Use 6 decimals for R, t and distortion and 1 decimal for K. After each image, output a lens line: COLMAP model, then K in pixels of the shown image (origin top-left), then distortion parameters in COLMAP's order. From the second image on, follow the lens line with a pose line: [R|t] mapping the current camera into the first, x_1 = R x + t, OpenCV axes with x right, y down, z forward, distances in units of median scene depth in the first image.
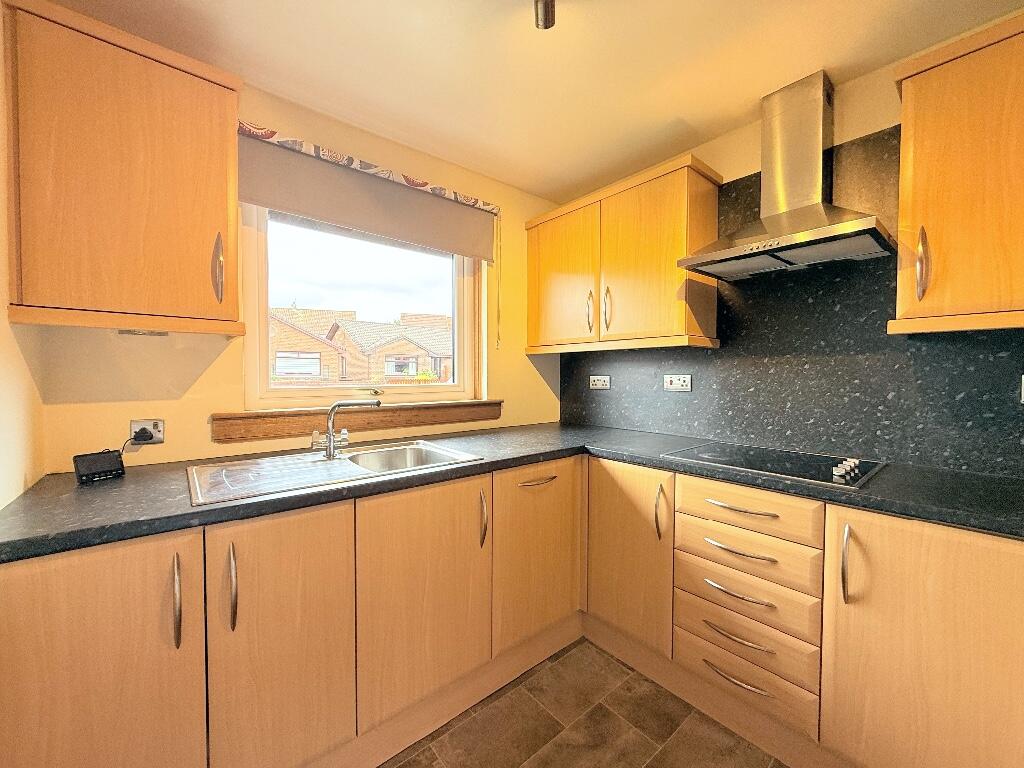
lens RADIAL K [[412.3, 0, 512.0], [0, 412.3, 384.0], [0, 0, 1]] dist [0.001467, 0.000746]
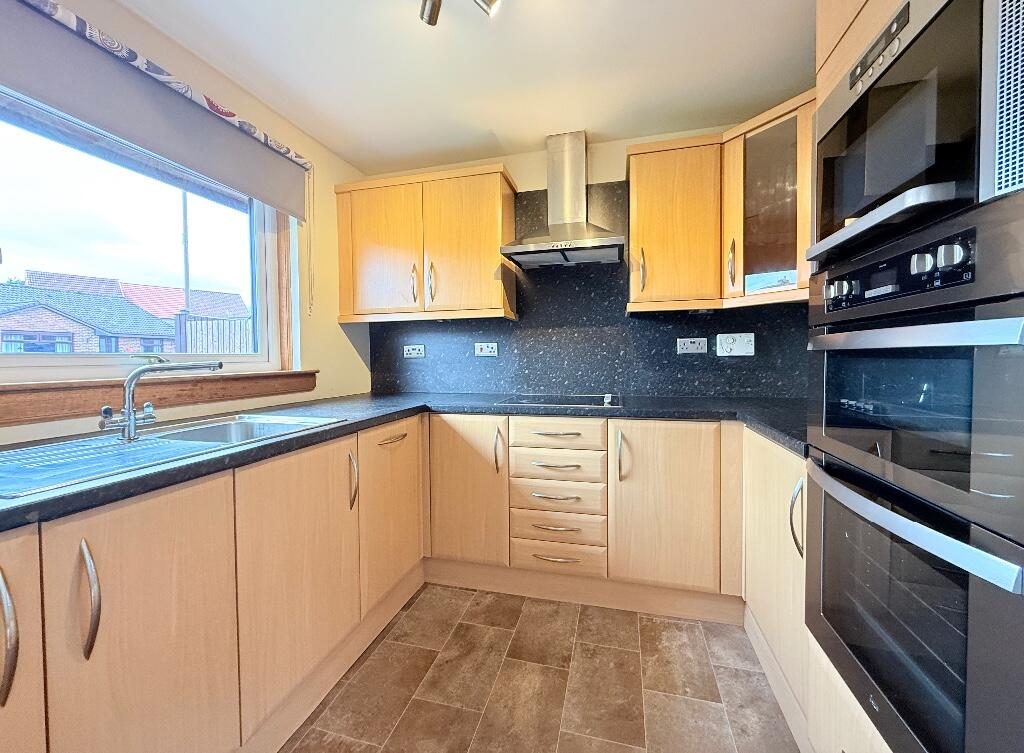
lens RADIAL K [[418.2, 0, 513.1], [0, 418.2, 367.5], [0, 0, 1]] dist [-0.001294, -0.000119]
pose [[0.809531, -0.024046, 0.586585, -0.290246], [0.028204, 0.999600, 0.002053, 0.057096], [-0.586399, 0.014882, 0.809885, -0.034499]]
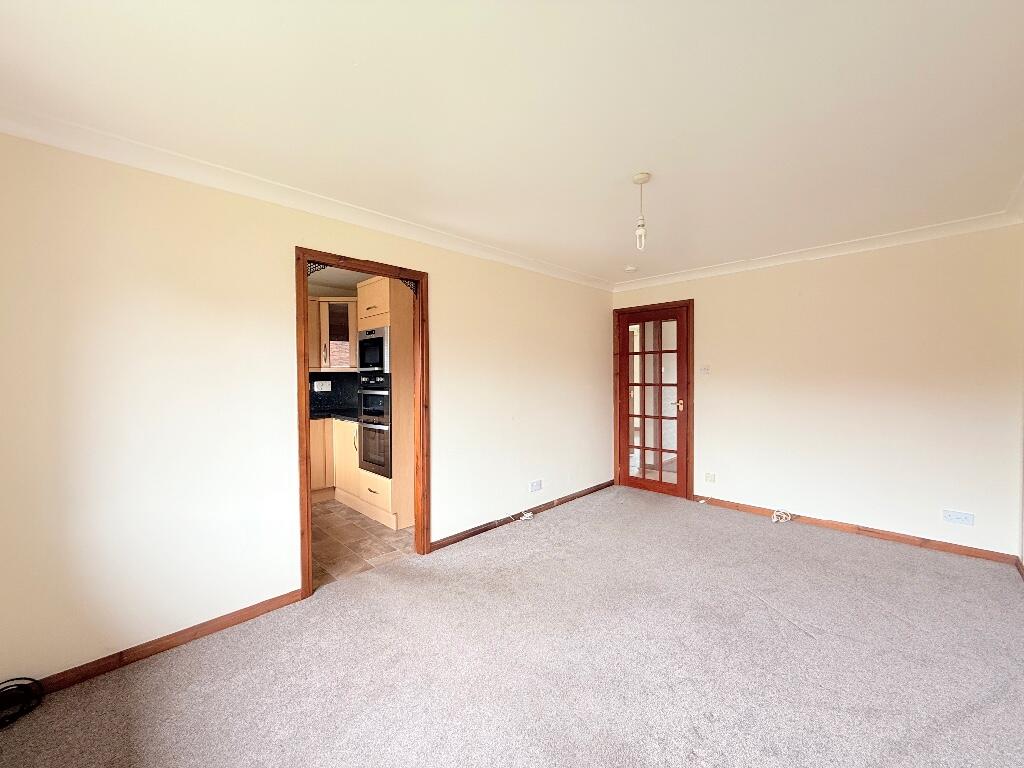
lens RADIAL K [[412.3, 0, 512.0], [0, 412.3, 384.0], [0, 0, 1]] dist [0.001467, 0.000746]
pose [[-0.077018, -0.024271, 0.996734, -1.755191], [0.034768, 0.999030, 0.027013, -0.031529], [-0.996423, 0.036735, -0.076100, -0.426727]]
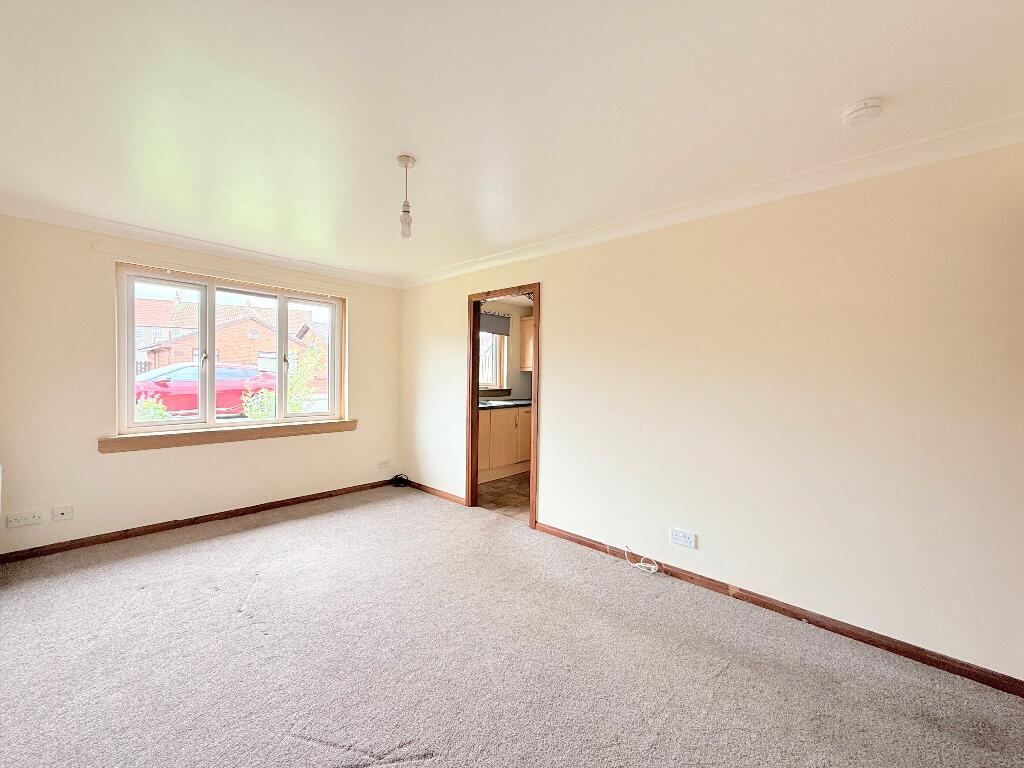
lens RADIAL K [[412.3, 0, 512.0], [0, 412.3, 384.0], [0, 0, 1]] dist [0.001467, 0.000746]
pose [[0.991987, 0.013074, 0.125660, -0.453733], [-0.012760, 0.999913, -0.003301, 0.021526], [-0.125692, 0.001671, 0.992068, -2.042904]]
